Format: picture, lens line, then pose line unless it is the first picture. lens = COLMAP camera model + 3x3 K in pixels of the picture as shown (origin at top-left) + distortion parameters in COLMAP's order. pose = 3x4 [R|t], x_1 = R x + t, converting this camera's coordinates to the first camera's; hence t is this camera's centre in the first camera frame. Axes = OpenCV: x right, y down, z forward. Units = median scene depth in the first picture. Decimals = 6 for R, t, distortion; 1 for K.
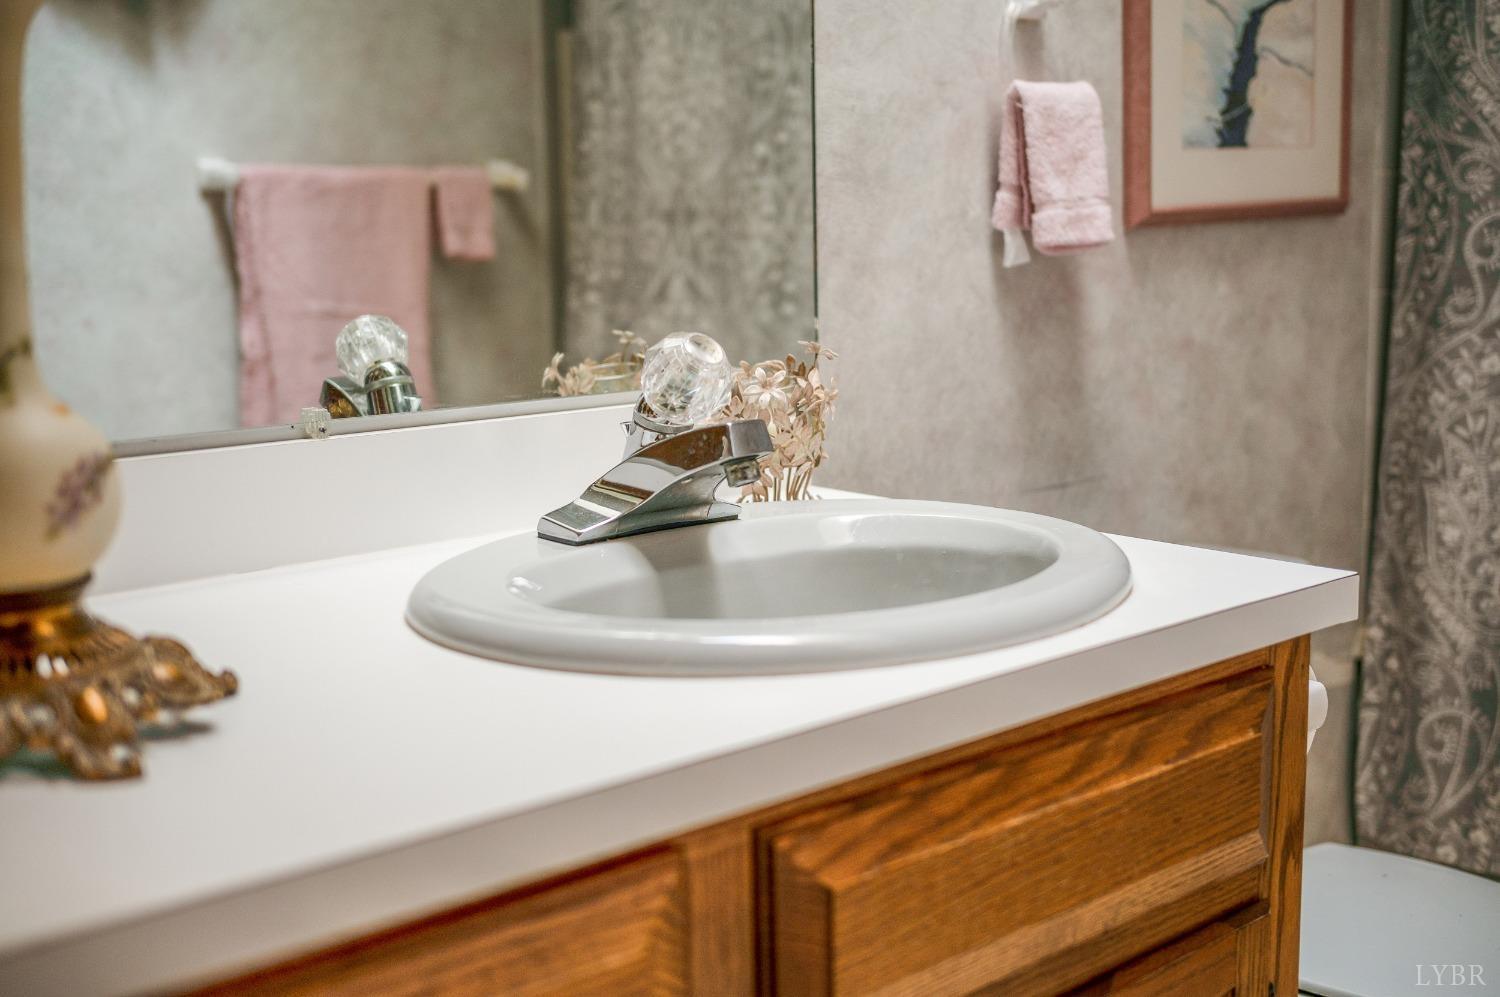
lens RADIAL K [[1718.4, 0, 749.4], [0, 1718.4, 498.9], [0, 0, 1]] dist [-0.013364, 0.000000]
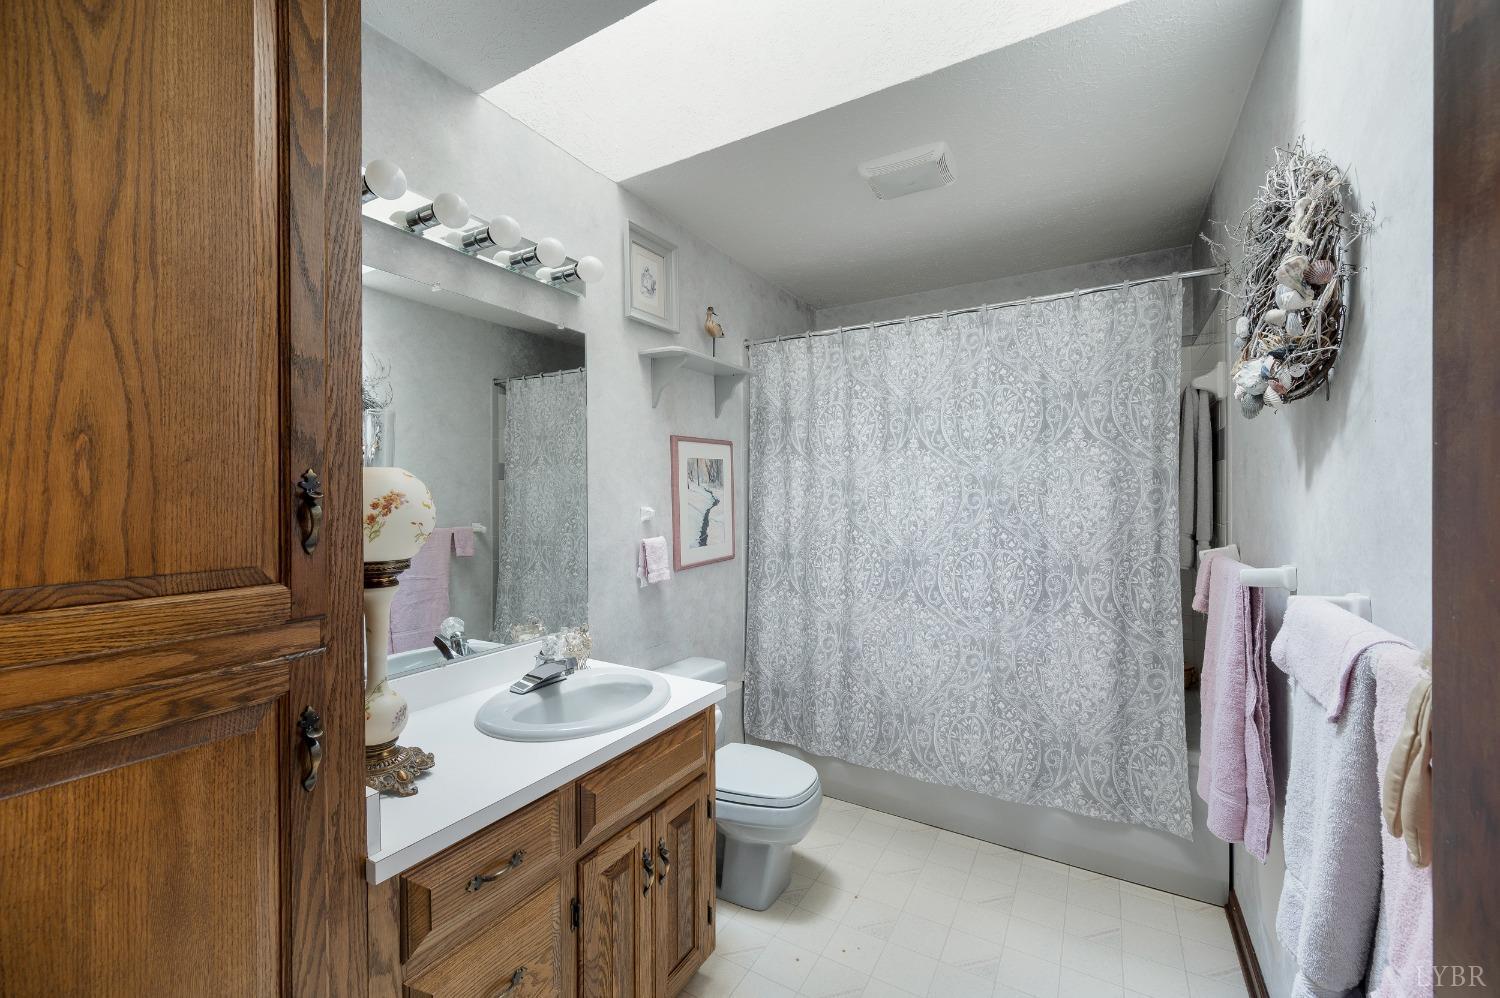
lens RADIAL K [[590.7, 0, 752.1], [0, 590.7, 494.1], [0, 0, 1]] dist [-0.008038, -0.000065]
pose [[0.948419, 0.015547, 0.316639, -0.026627], [0.037570, 0.986246, -0.160957, -0.118751], [-0.314786, 0.164551, 0.934790, -0.276282]]
